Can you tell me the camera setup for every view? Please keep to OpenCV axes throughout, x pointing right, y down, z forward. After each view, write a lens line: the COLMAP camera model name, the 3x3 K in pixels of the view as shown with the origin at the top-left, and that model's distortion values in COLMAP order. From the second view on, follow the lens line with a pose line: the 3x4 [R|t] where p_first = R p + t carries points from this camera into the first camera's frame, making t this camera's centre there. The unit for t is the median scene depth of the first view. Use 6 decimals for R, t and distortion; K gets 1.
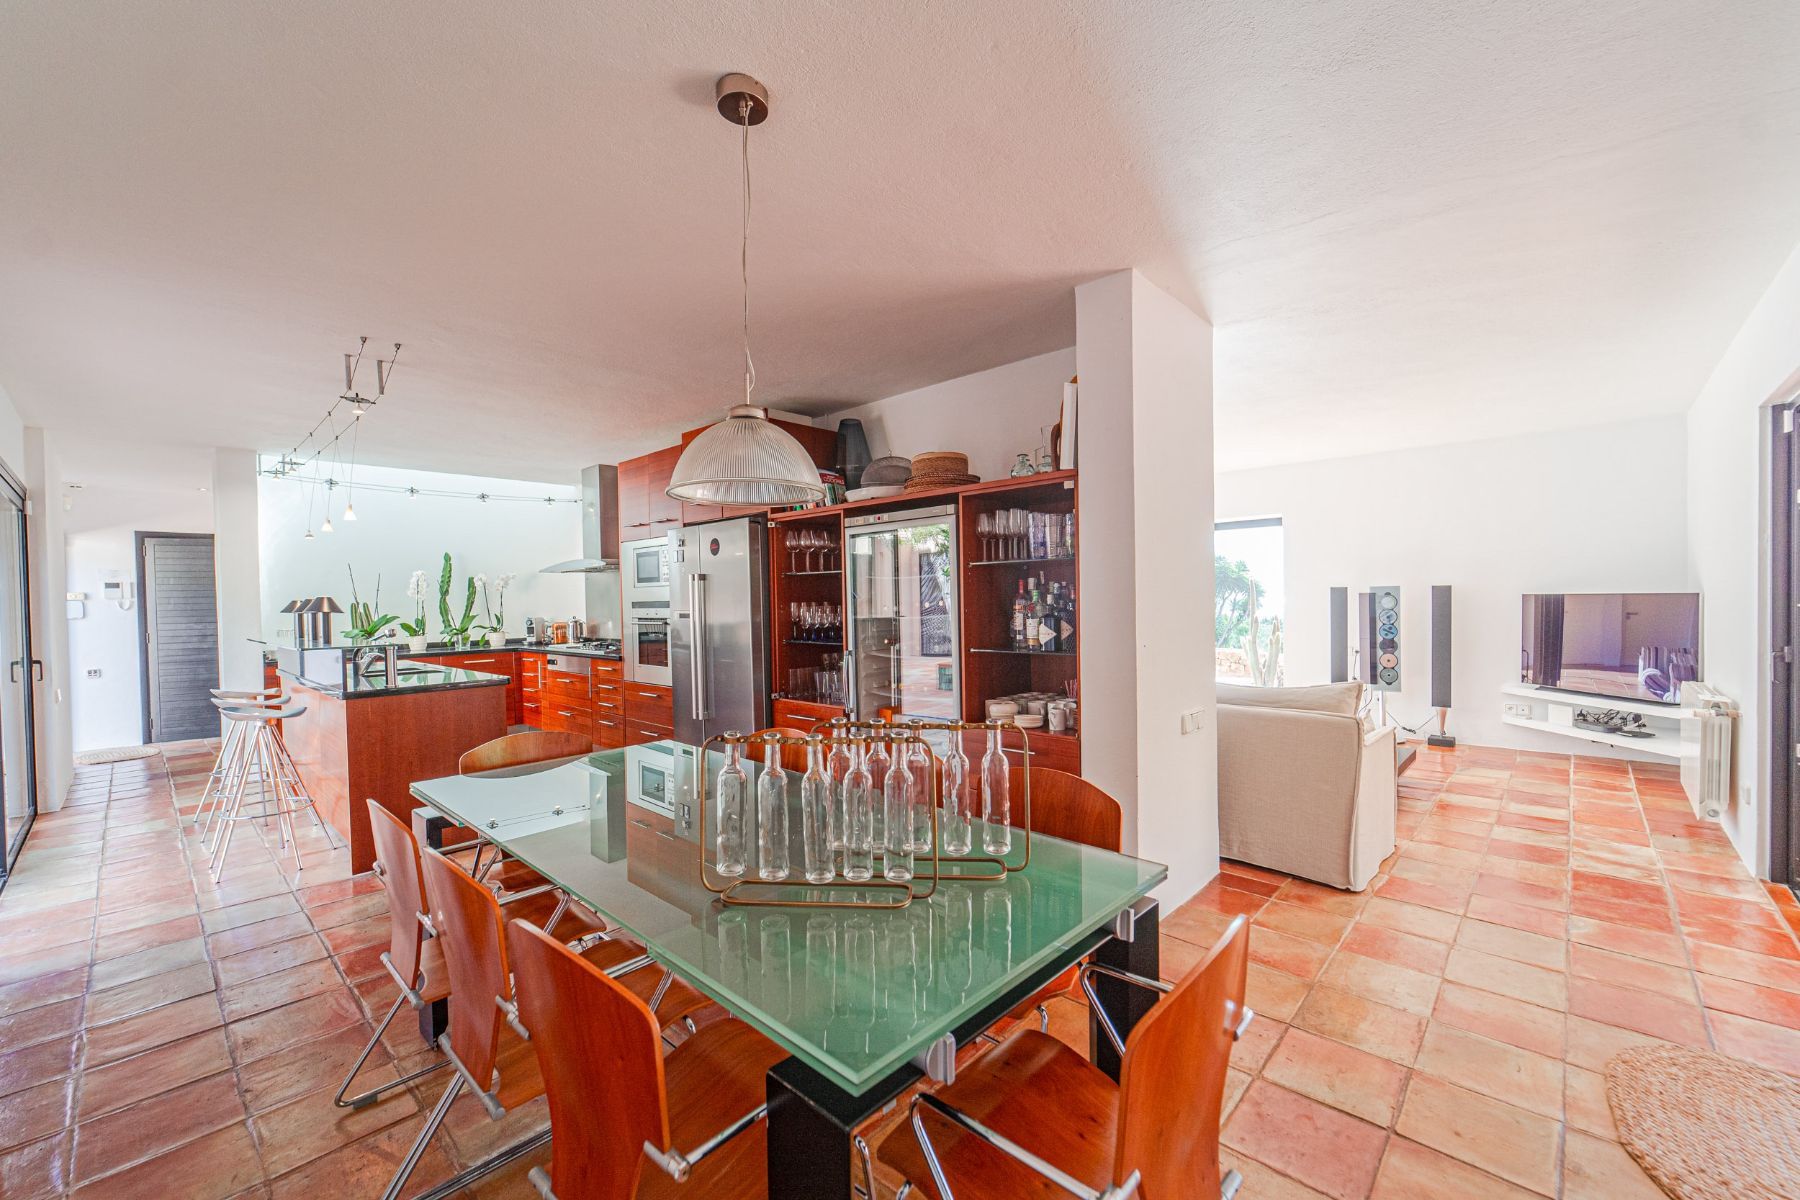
lens RADIAL K [[719.8, 0, 905.5], [0, 719.8, 611.3], [0, 0, 1]] dist [-0.000289, 0.000252]
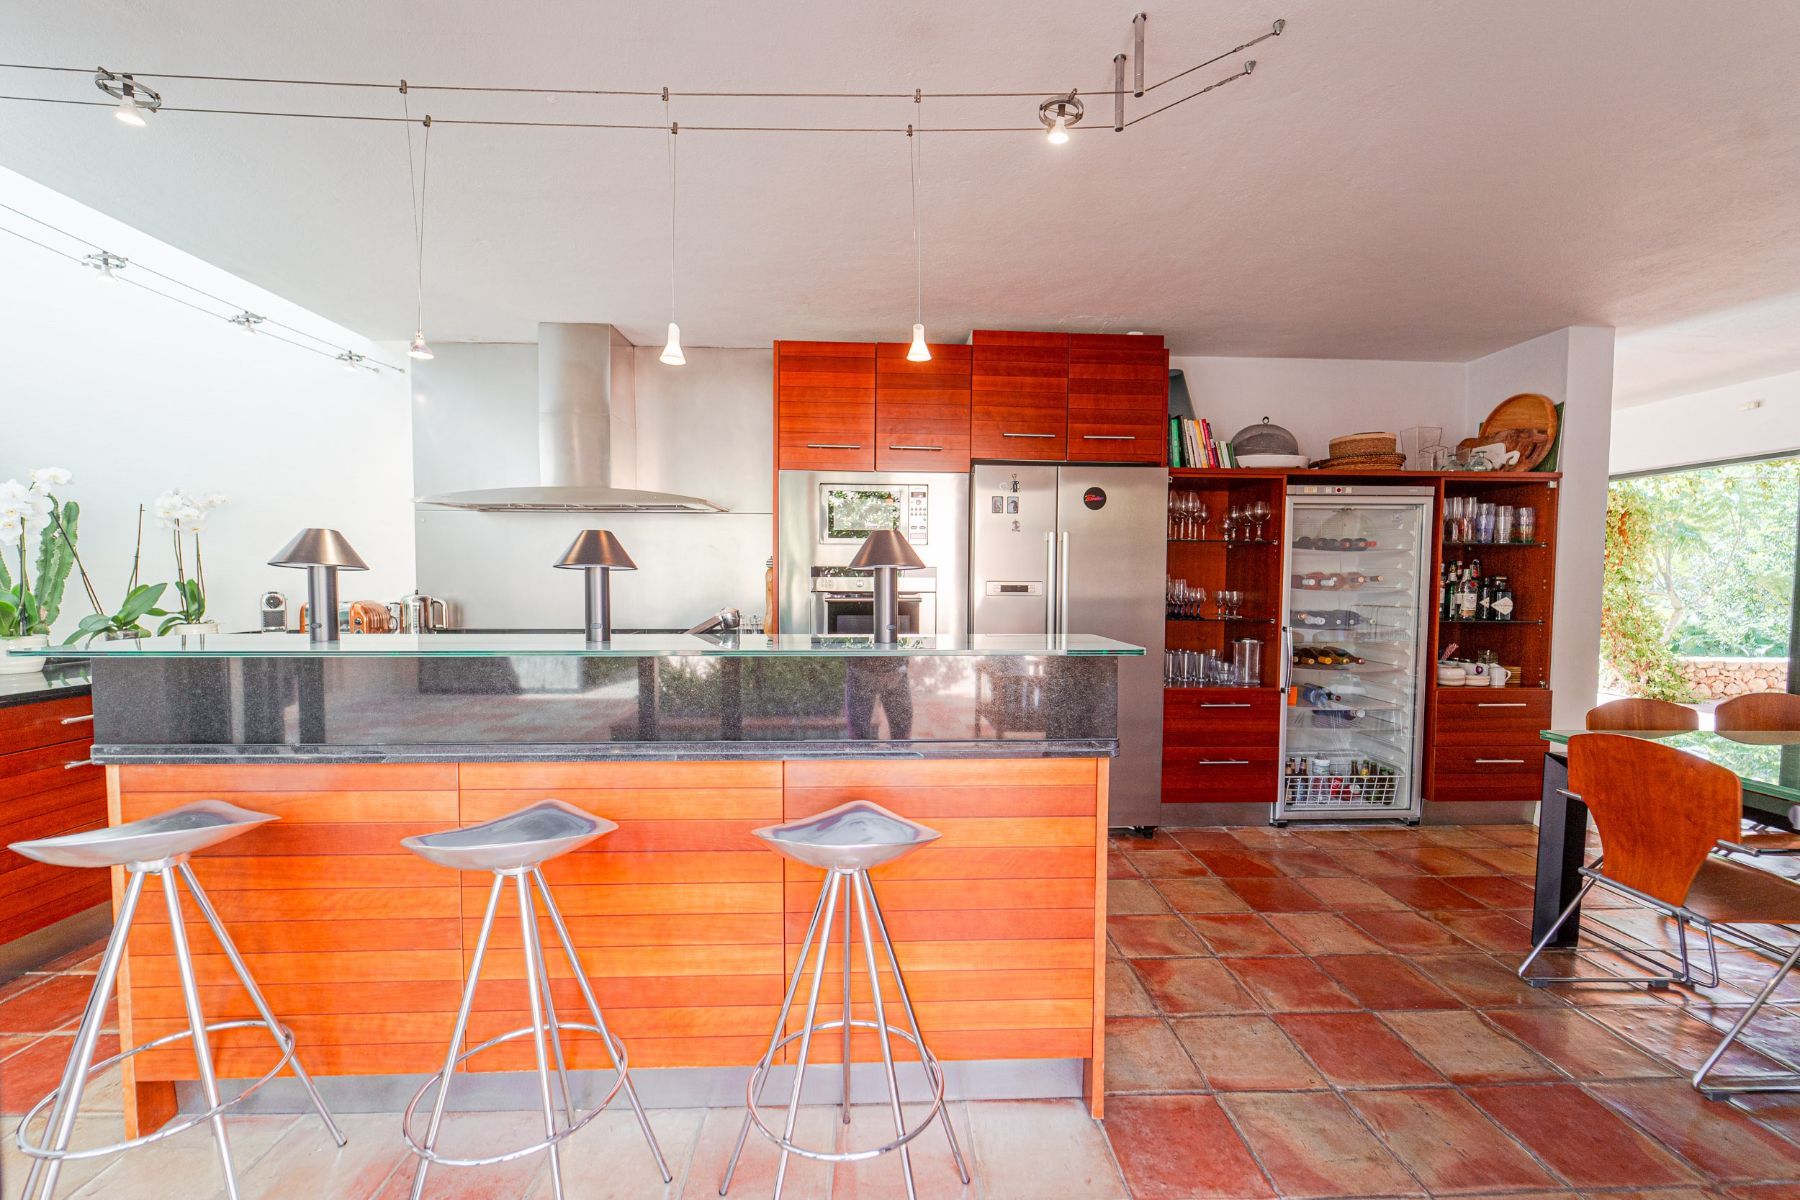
lens RADIAL K [[719.8, 0, 905.5], [0, 719.8, 611.3], [0, 0, 1]] dist [-0.000289, 0.000252]
pose [[0.701544, -0.009287, 0.712566, -0.609677], [-0.006243, 0.999797, 0.019178, 0.010485], [-0.712599, -0.017903, 0.701343, 0.390425]]
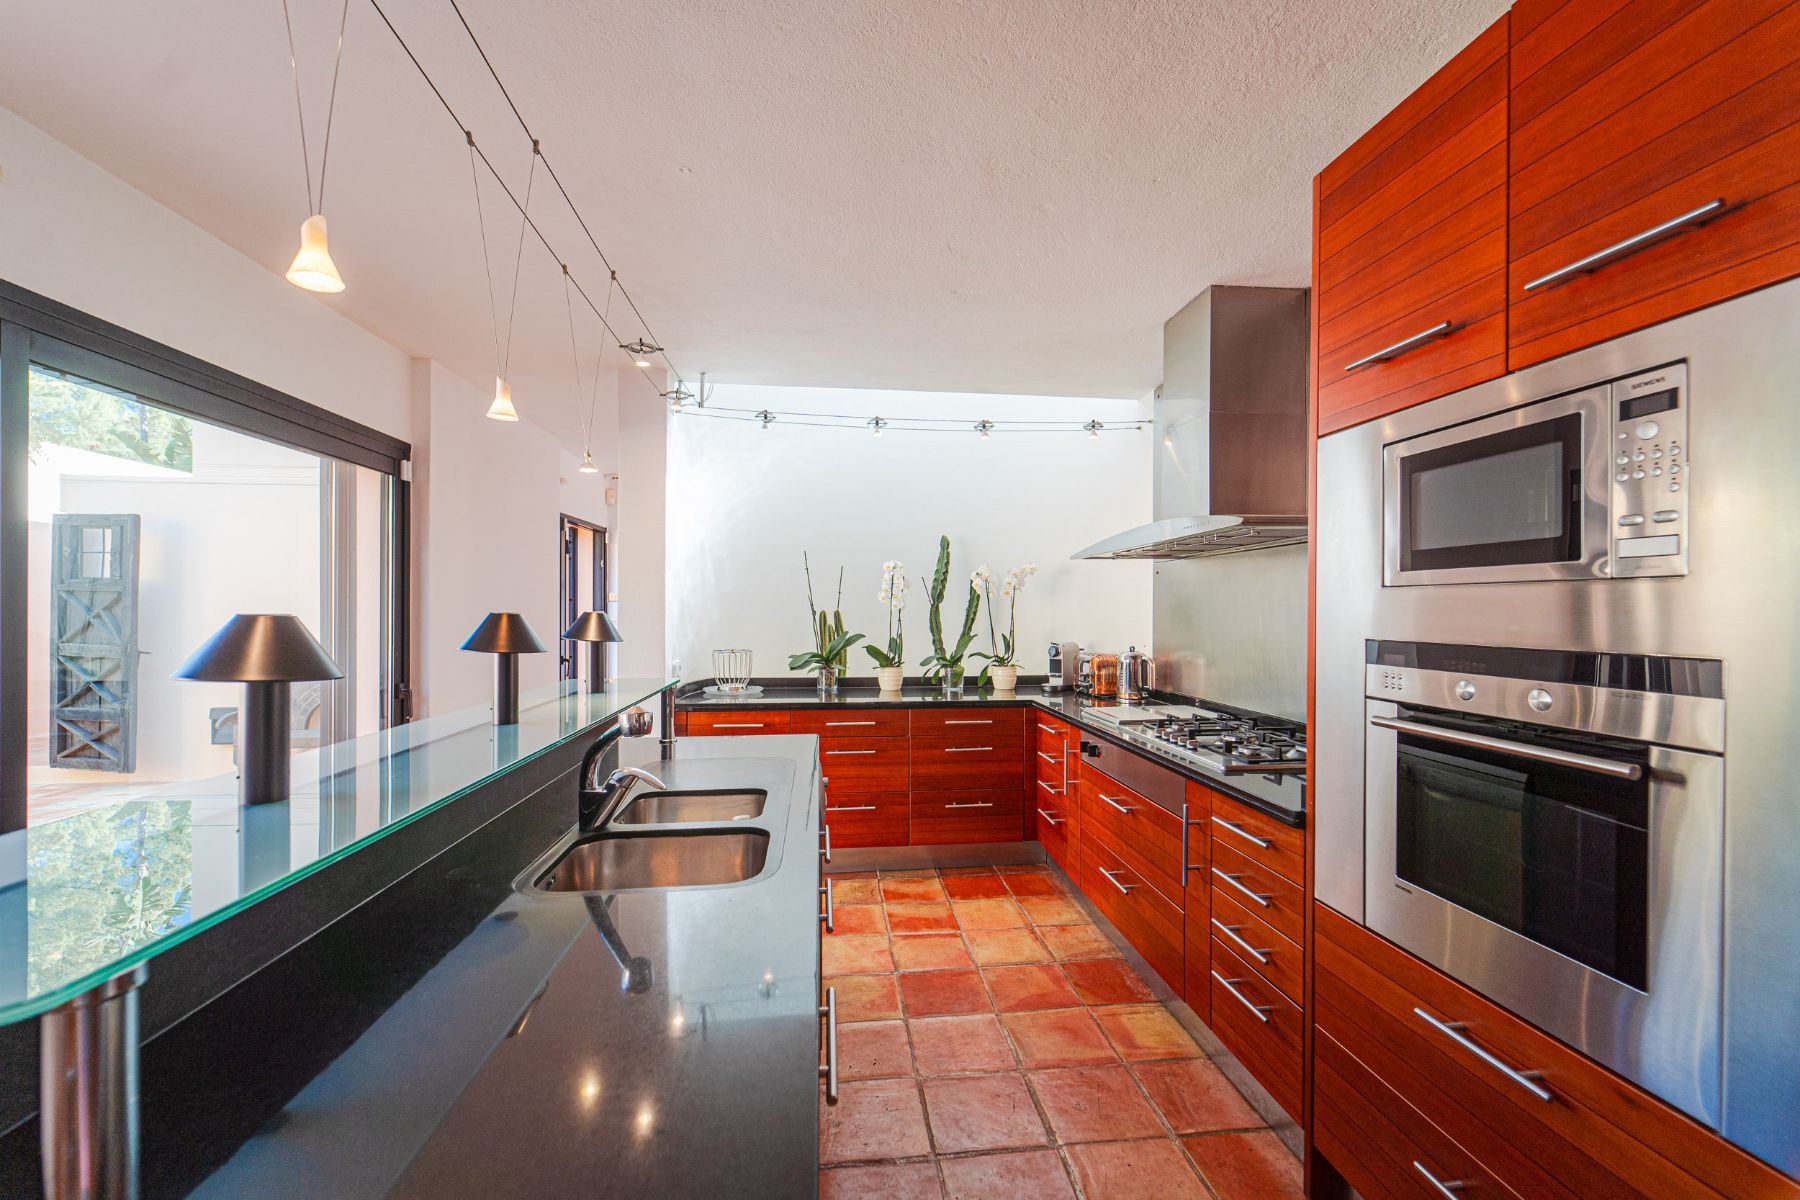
lens RADIAL K [[719.8, 0, 905.5], [0, 719.8, 611.3], [0, 0, 1]] dist [-0.000289, 0.000252]
pose [[0.763912, 0.024016, -0.644873, -0.267799], [-0.027722, 0.999606, 0.004388, -0.016483], [0.644724, 0.014525, 0.764277, 0.531506]]
